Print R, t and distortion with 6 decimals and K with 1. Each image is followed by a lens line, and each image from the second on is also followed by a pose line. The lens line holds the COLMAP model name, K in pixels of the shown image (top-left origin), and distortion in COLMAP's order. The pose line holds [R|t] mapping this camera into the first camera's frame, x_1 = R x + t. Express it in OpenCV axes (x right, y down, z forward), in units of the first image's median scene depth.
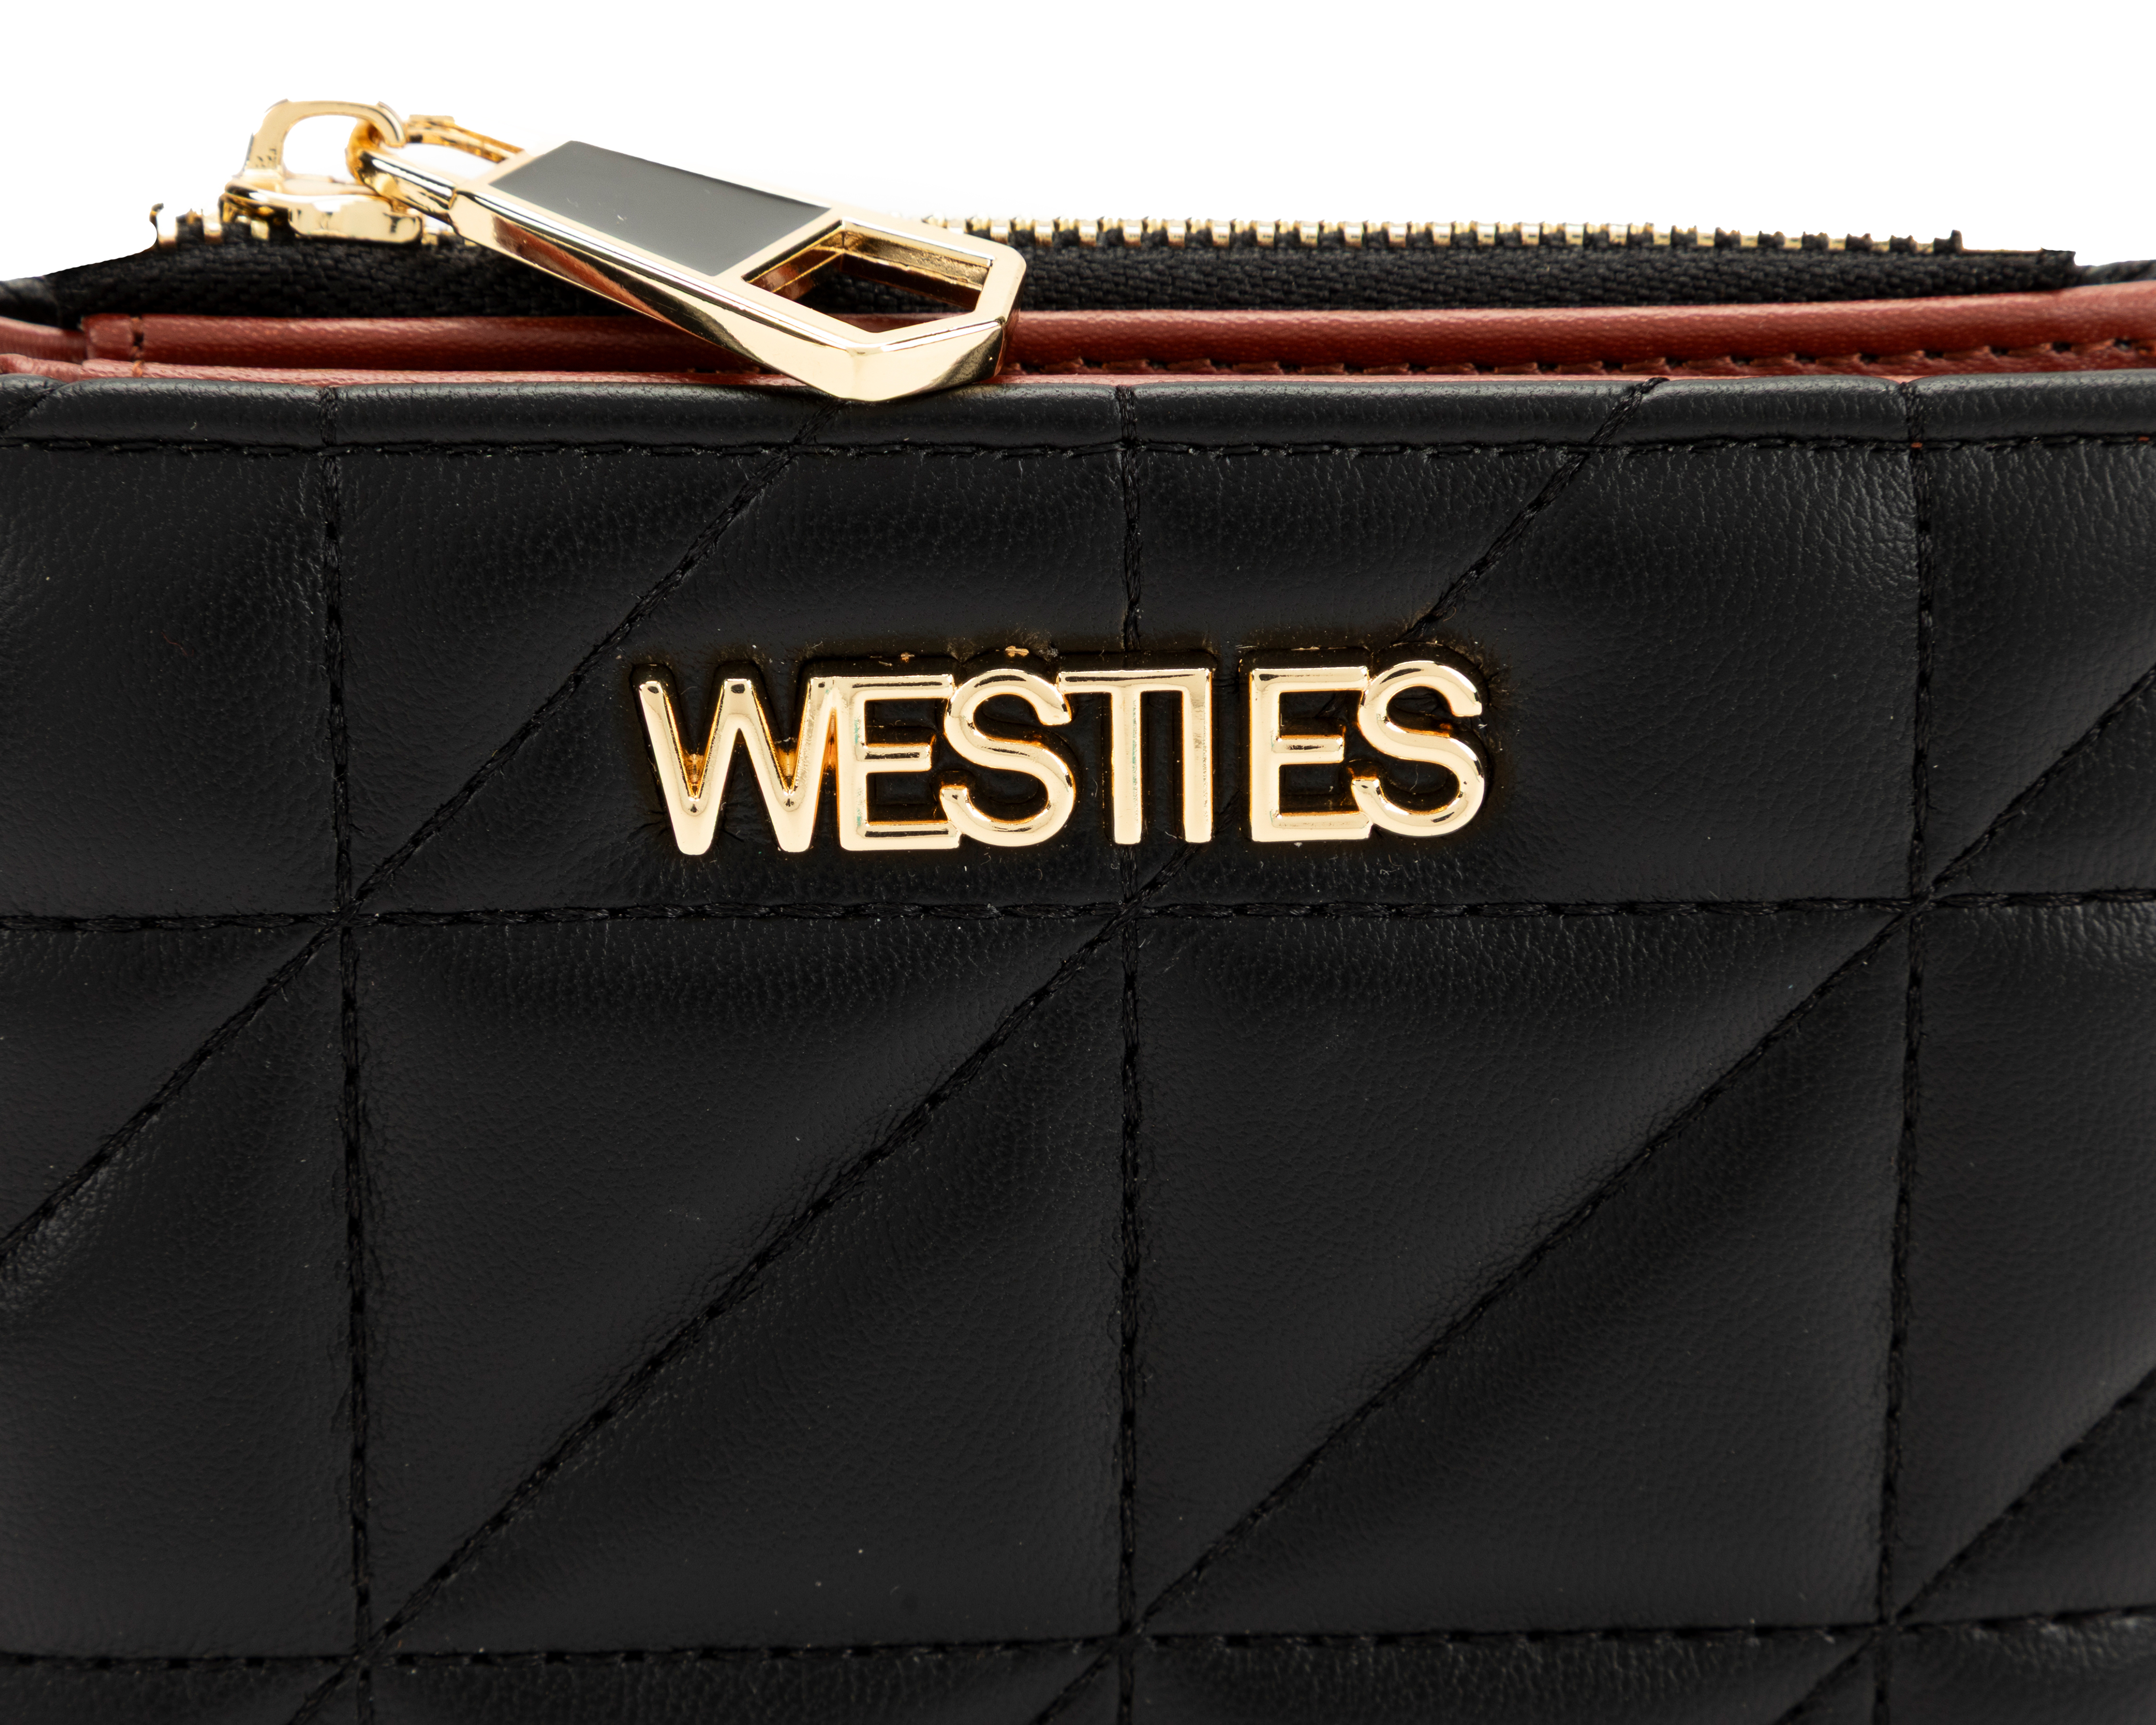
lens RADIAL K [[6481.5, 0, 1077.9], [0, 6481.5, 848.5], [0, 0, 1]] dist [-0.006441, 0.000000]
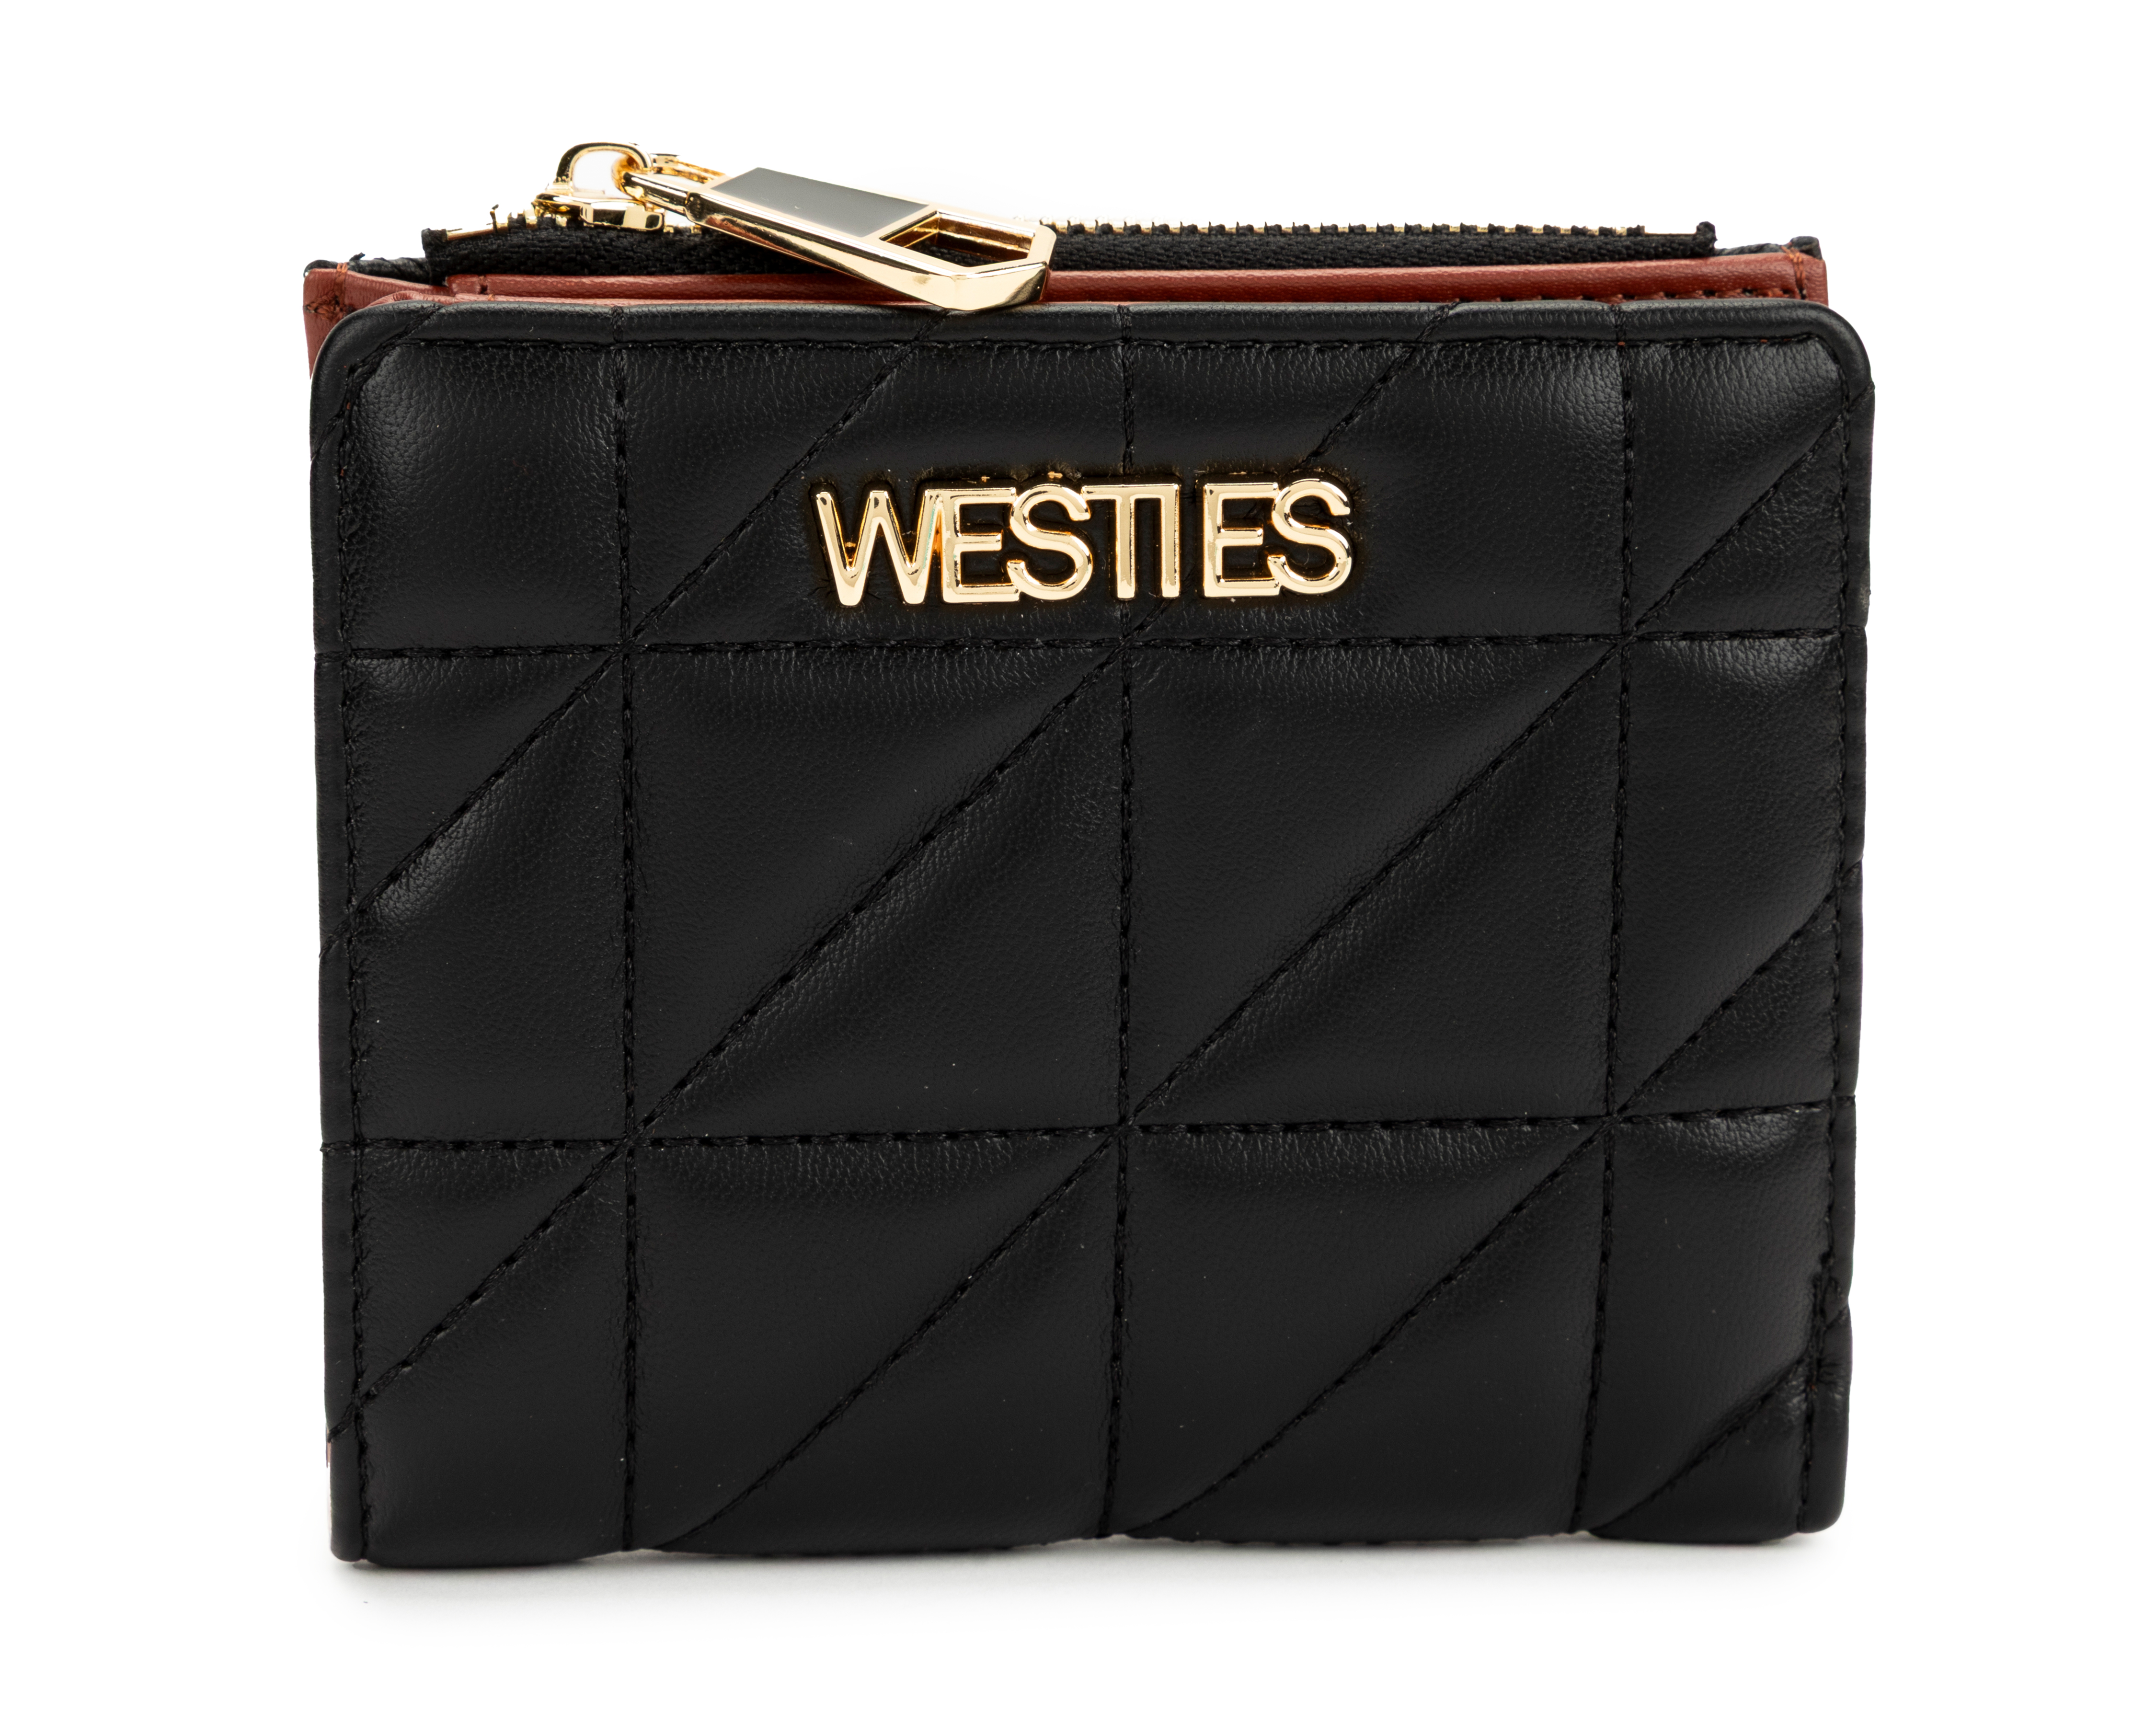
lens RADIAL K [[5395.3, 0, 1082.6], [0, 5395.3, 863.0], [0, 0, 1]] dist [0.046570, 0.000000]
pose [[0.998653, -0.006847, 0.051441, -0.069753], [0.010617, 0.997248, -0.073373, 0.157478], [-0.050797, 0.073820, 0.995977, -0.293534]]
